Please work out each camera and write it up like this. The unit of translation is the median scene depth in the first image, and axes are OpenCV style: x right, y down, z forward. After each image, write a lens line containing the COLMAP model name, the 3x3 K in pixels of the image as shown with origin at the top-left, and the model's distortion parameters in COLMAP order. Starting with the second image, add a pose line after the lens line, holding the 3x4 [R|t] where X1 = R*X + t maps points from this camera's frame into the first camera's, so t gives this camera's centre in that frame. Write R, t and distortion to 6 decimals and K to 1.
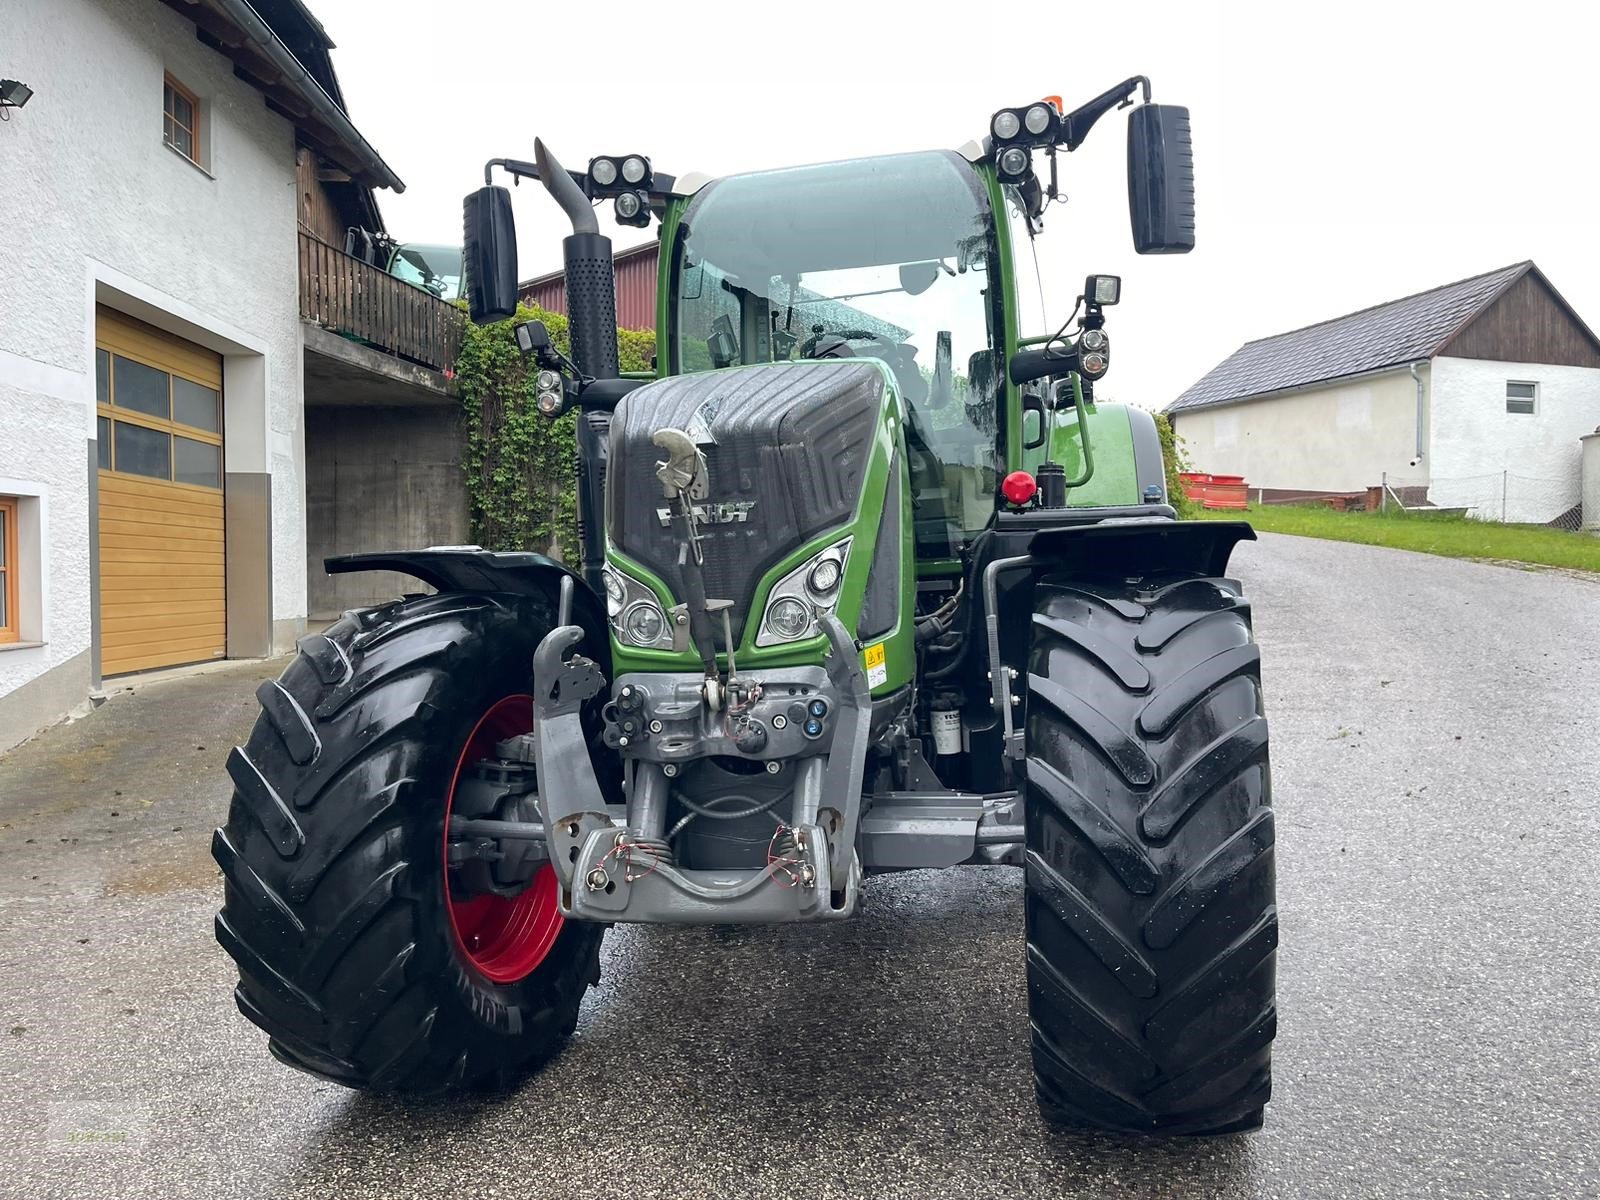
lens RADIAL K [[1193.1, 0, 817.7], [0, 1193.1, 600.3], [0, 0, 1]] dist [0.085986, -0.109514]
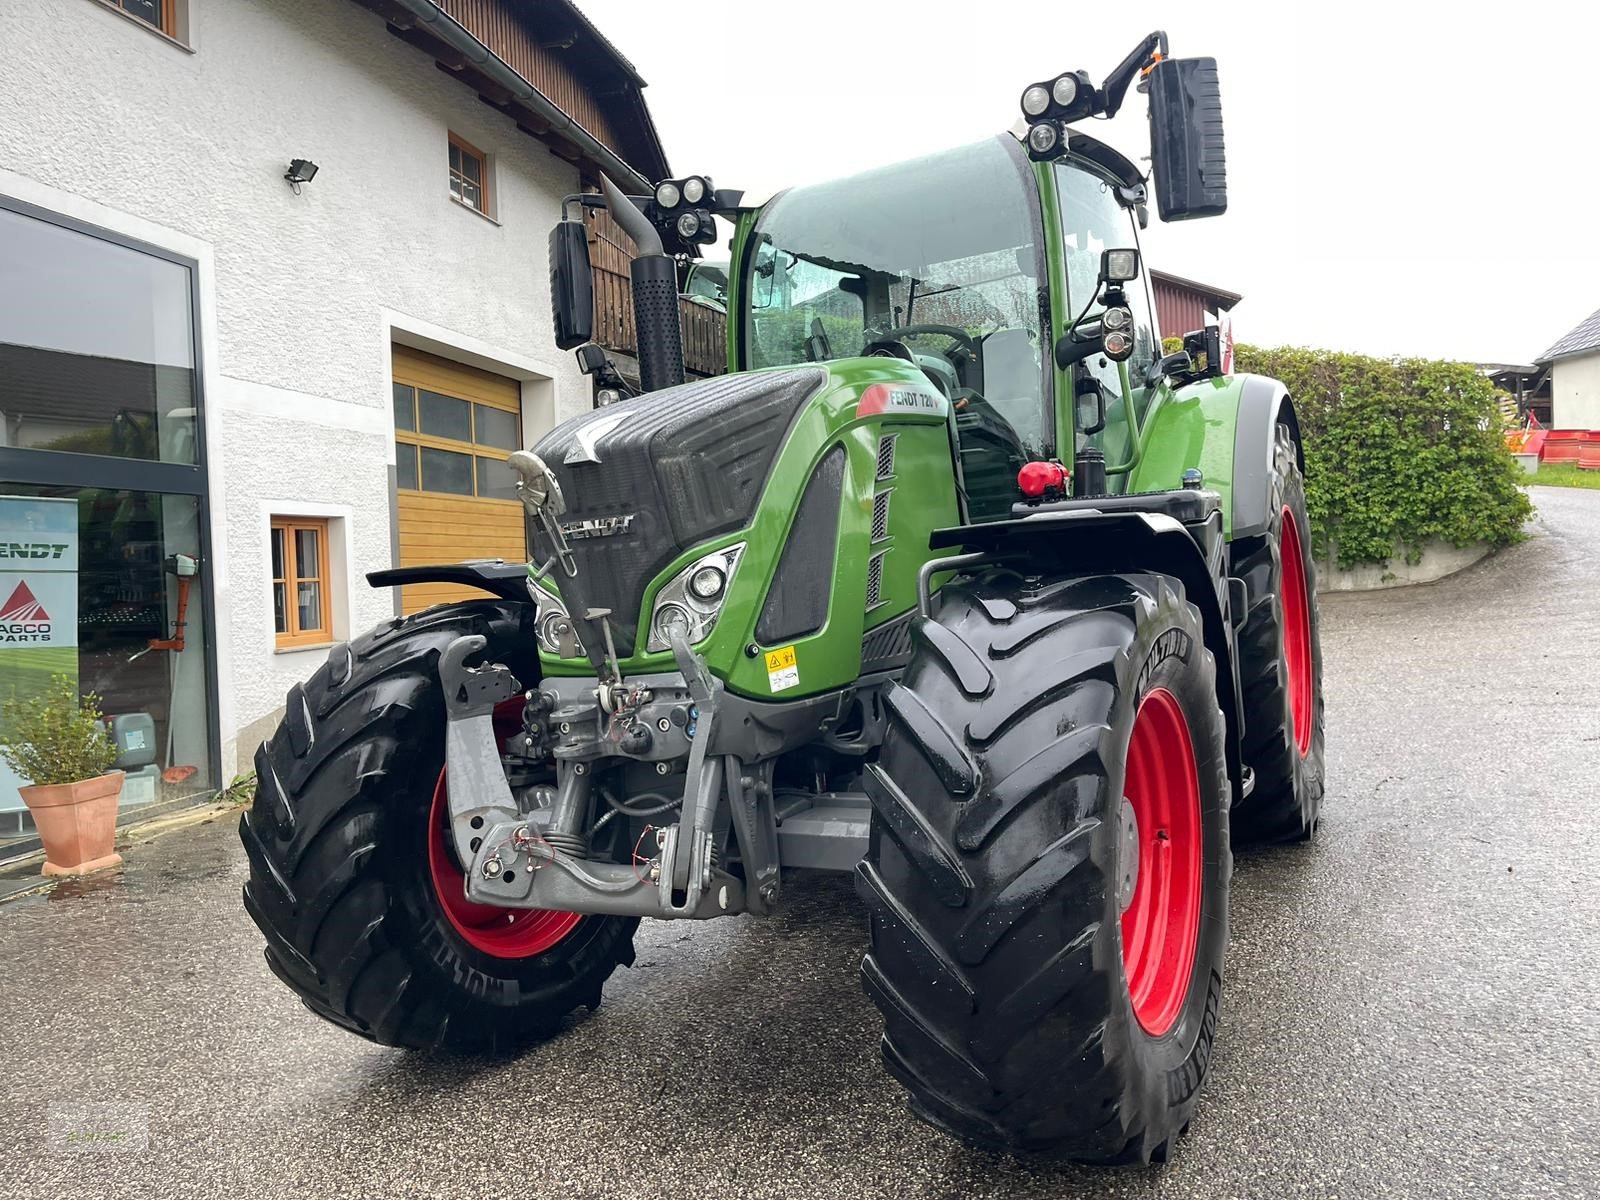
lens RADIAL K [[1196.6, 0, 819.3], [0, 1196.6, 595.3], [0, 0, 1]] dist [0.083640, -0.112030]
pose [[0.959497, -0.020781, -0.280952, 0.290495], [0.022593, 0.999740, 0.003212, -0.008254], [0.280812, -0.009429, 0.959716, 0.026625]]
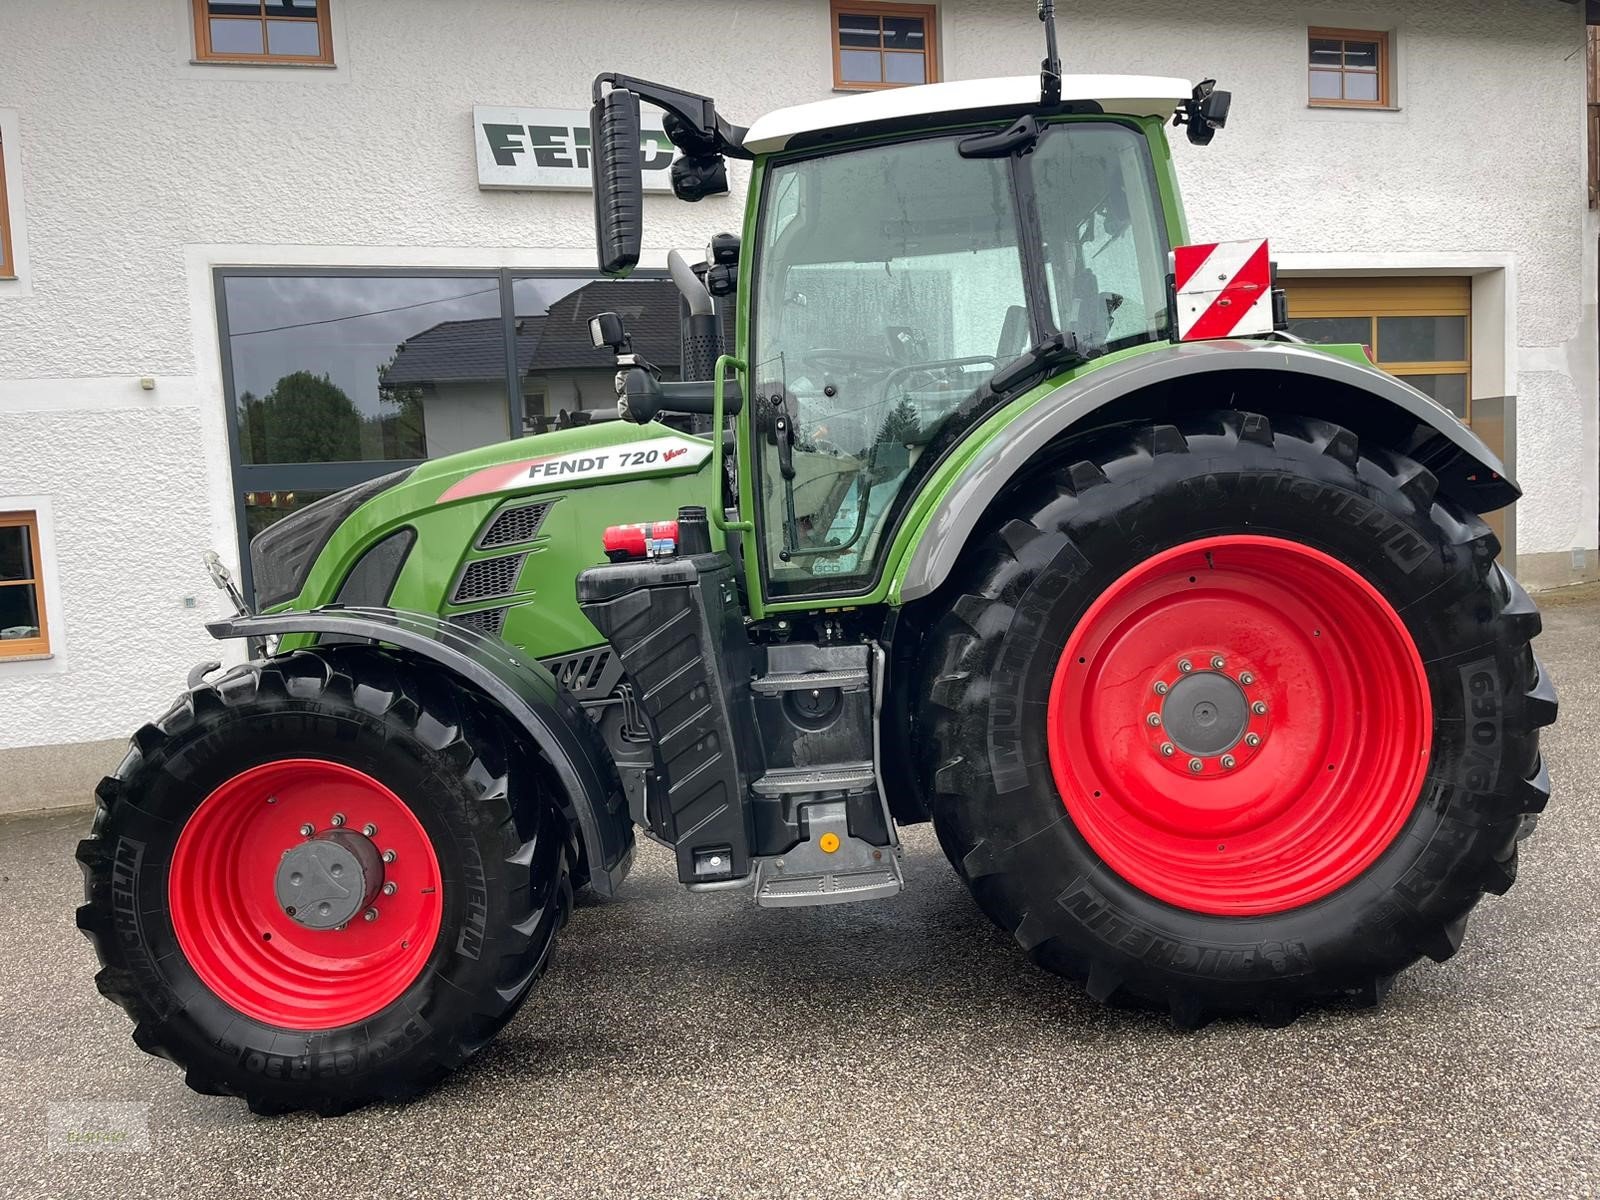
lens RADIAL K [[1205.8, 0, 823.6], [0, 1205.8, 599.5], [0, 0, 1]] dist [0.057062, -0.040505]
pose [[0.207547, 0.071539, -0.975606, 1.278192], [0.024165, 0.996643, 0.078222, -0.129270], [0.977927, -0.039810, 0.205122, 1.031791]]
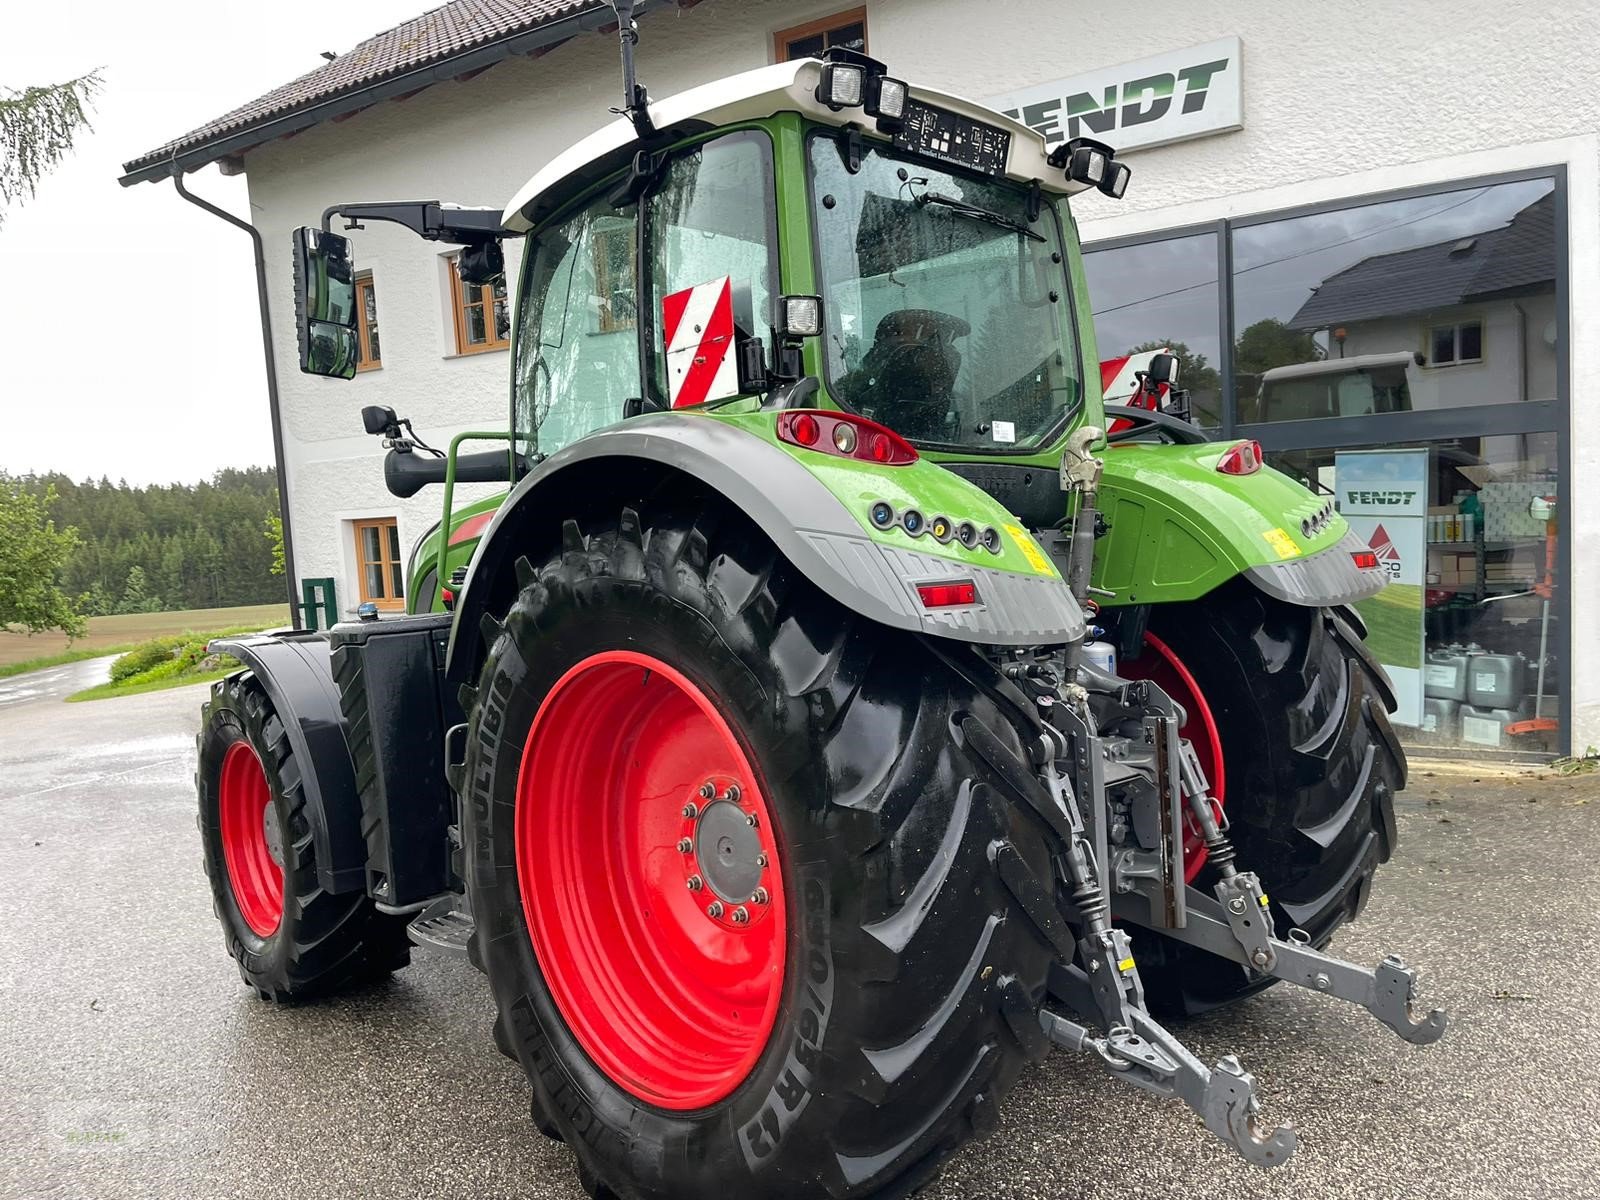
lens RADIAL K [[1198.4, 0, 806.6], [0, 1198.4, 609.0], [0, 0, 1]] dist [0.070157, -0.106007]
pose [[-0.575844, 0.117180, -0.809118, 0.985089], [0.044264, 0.992692, 0.112264, -0.208006], [0.816360, 0.028831, -0.576823, 2.088566]]
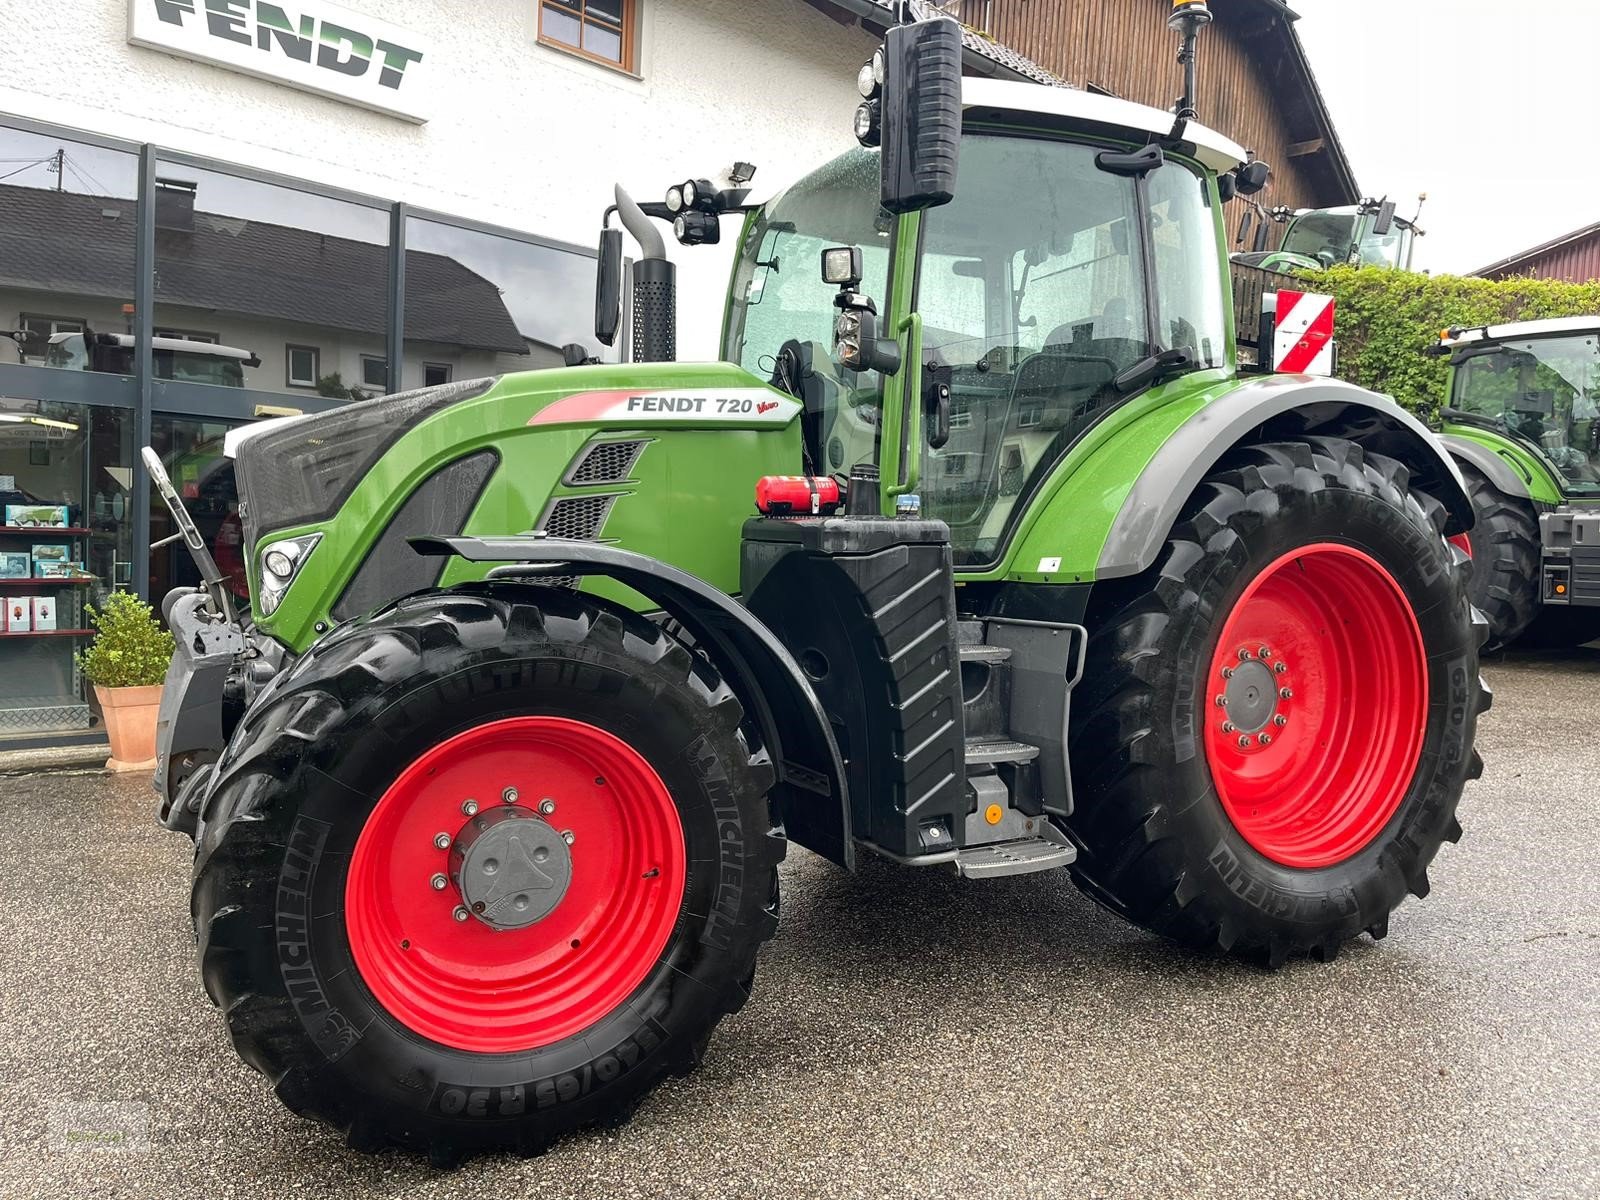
lens RADIAL K [[1199.6, 0, 804.8], [0, 1199.6, 601.9], [0, 0, 1]] dist [0.082310, -0.114045]
pose [[0.640145, 0.093914, -0.762492, 0.962094], [-0.077404, 0.995334, 0.057609, -0.070752], [0.764345, 0.022142, 0.644428, 0.458969]]
